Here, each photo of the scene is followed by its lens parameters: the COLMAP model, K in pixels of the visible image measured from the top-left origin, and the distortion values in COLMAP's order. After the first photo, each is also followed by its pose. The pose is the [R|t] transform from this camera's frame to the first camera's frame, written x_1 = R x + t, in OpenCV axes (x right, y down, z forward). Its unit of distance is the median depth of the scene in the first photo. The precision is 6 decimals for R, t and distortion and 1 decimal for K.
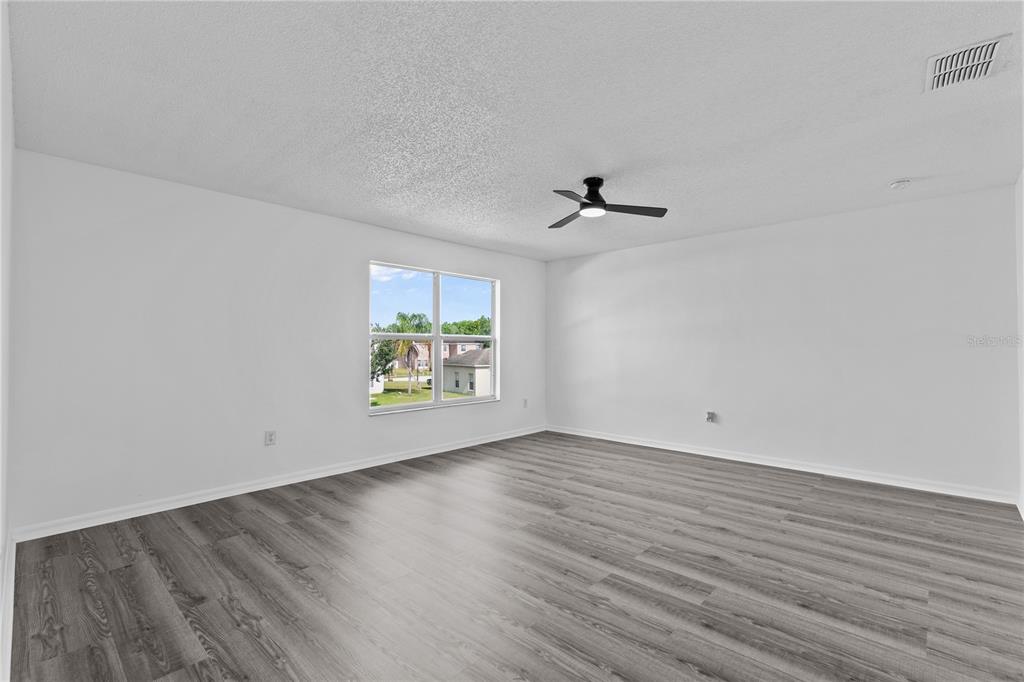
lens RADIAL K [[458.7, 0, 515.9], [0, 458.7, 343.2], [0, 0, 1]] dist [0.007459, -0.000824]
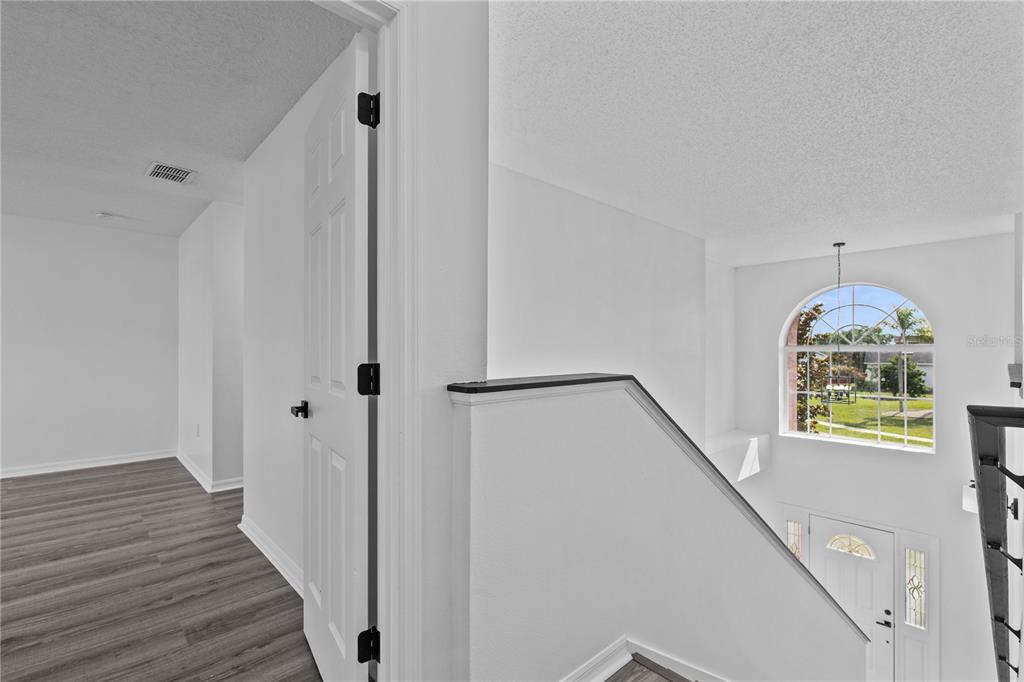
lens RADIAL K [[458.7, 0, 515.9], [0, 458.7, 343.2], [0, 0, 1]] dist [0.007459, -0.000824]
pose [[0.067647, 0.021786, 0.997471, -0.430833], [-0.015726, 0.999661, -0.020767, -0.001782], [-0.997585, -0.014282, 0.067967, -0.244550]]
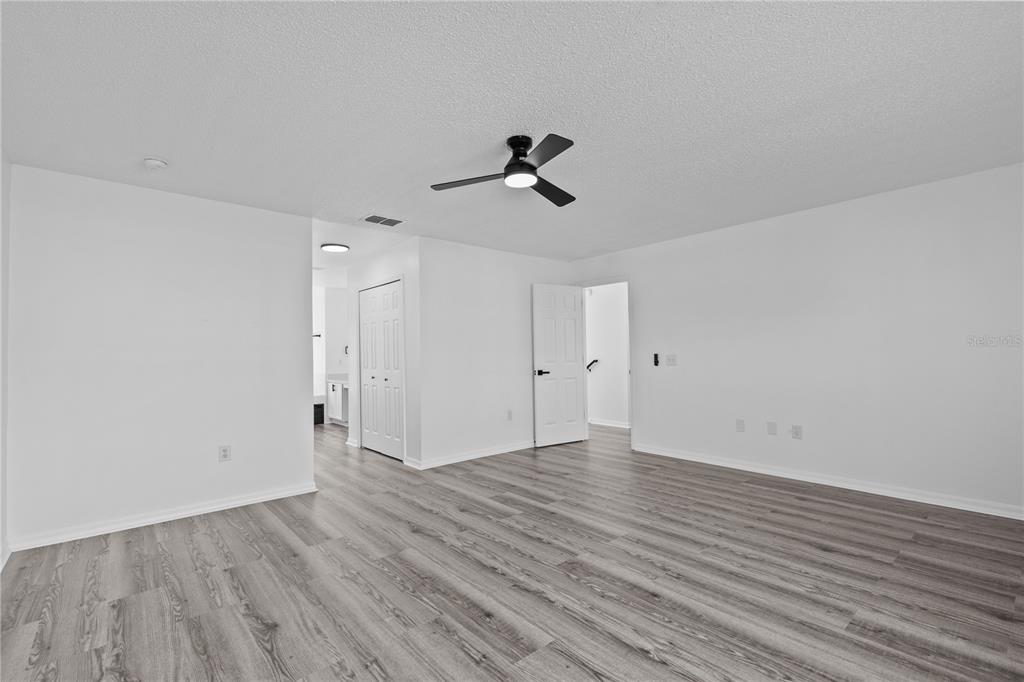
lens RADIAL K [[458.7, 0, 515.9], [0, 458.7, 343.2], [0, 0, 1]] dist [0.007459, -0.000824]
pose [[-0.993892, 0.020995, 0.108344, 0.122294], [0.016801, 0.999079, -0.039481, 0.033523], [-0.109073, -0.037419, -0.993329, 2.281210]]
